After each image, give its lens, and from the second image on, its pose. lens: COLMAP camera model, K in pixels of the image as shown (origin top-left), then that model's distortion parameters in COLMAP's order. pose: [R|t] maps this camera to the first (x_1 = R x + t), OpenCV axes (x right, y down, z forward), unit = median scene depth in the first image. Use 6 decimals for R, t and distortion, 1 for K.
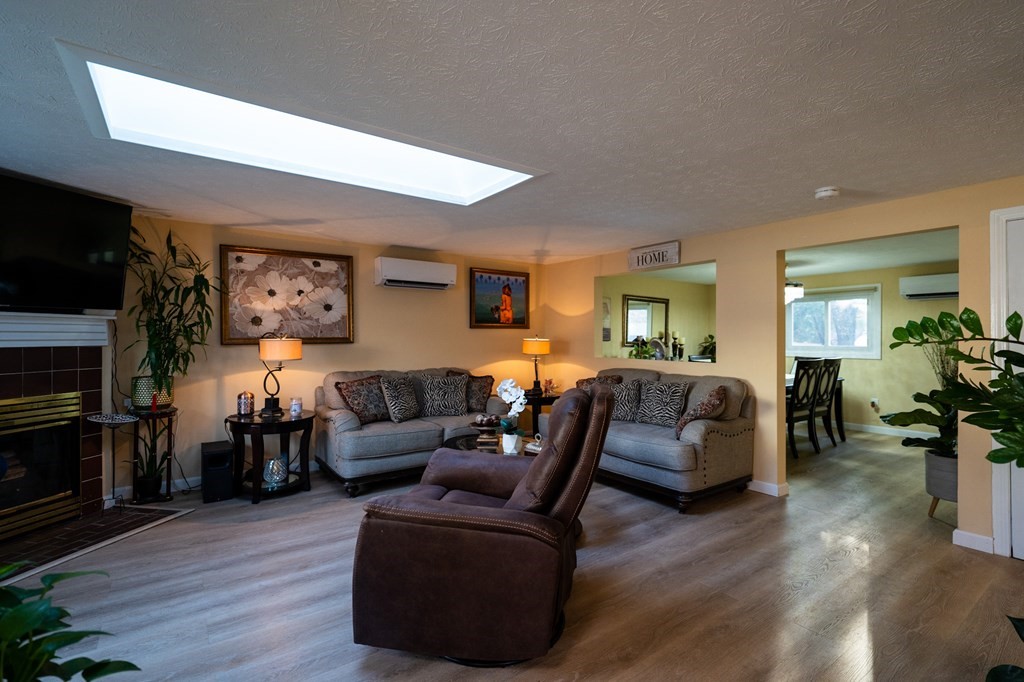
lens RADIAL K [[479.0, 0, 516.6], [0, 479.0, 339.0], [0, 0, 1]] dist [0.002036, 0.000139]
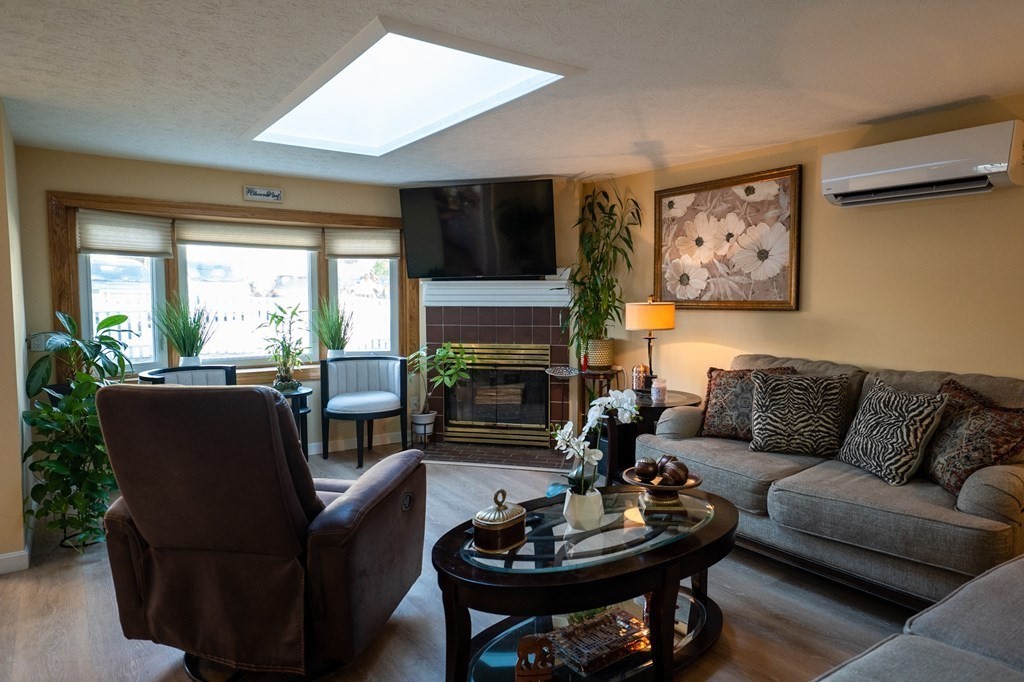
lens RADIAL K [[637.8, 0, 516.2], [0, 637.8, 338.7], [0, 0, 1]] dist [0.016643, 0.001916]
pose [[-0.016234, 0.070207, -0.997400, 0.521518], [-0.003972, 0.997519, 0.070280, -0.012884], [0.999860, 0.005102, -0.015915, 0.732619]]
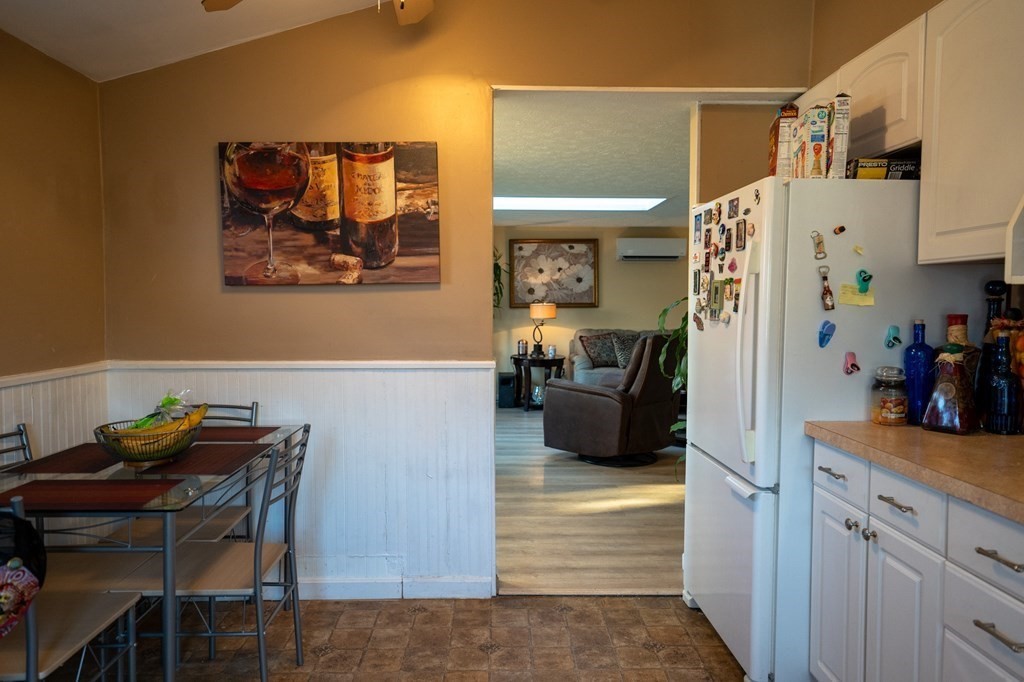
lens RADIAL K [[664.7, 0, 512.0], [0, 664.7, 341.0], [0, 0, 1]] dist [0.016329, 0.004708]
pose [[0.824878, 0.034427, -0.564261, 0.525731], [-0.002891, 0.998388, 0.056688, -0.001622], [0.565303, -0.045129, 0.823648, -0.659795]]
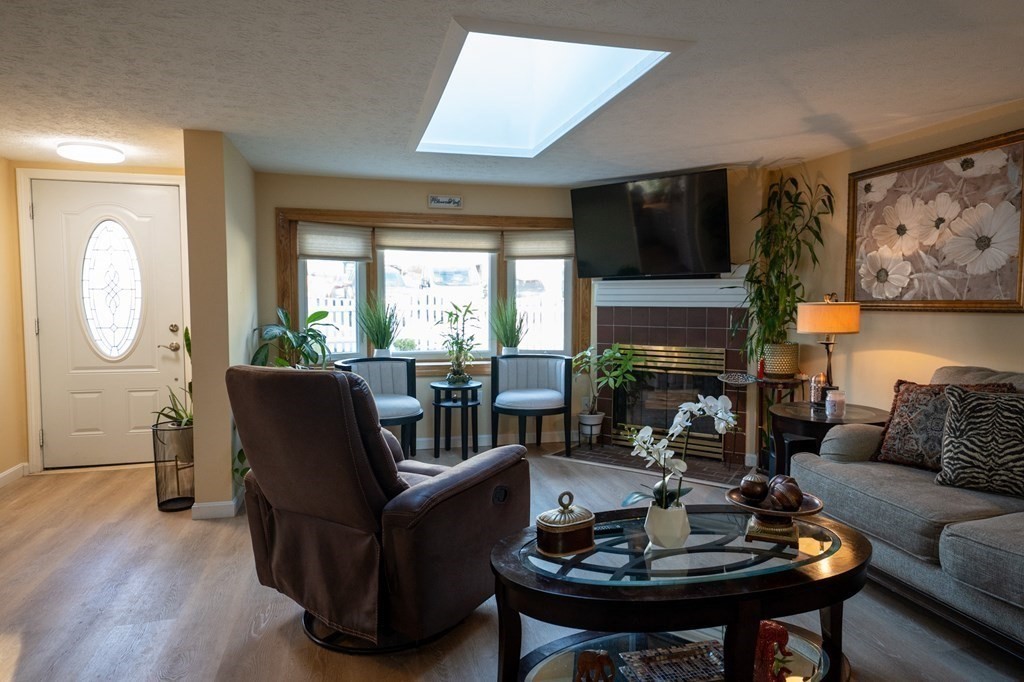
lens RADIAL K [[637.8, 0, 516.2], [0, 637.8, 338.7], [0, 0, 1]] dist [0.016643, 0.001916]
pose [[-0.369214, 0.059718, -0.927424, 0.482942], [-0.005380, 0.997779, 0.066390, -0.006009], [0.929329, 0.029502, -0.368072, 0.850134]]
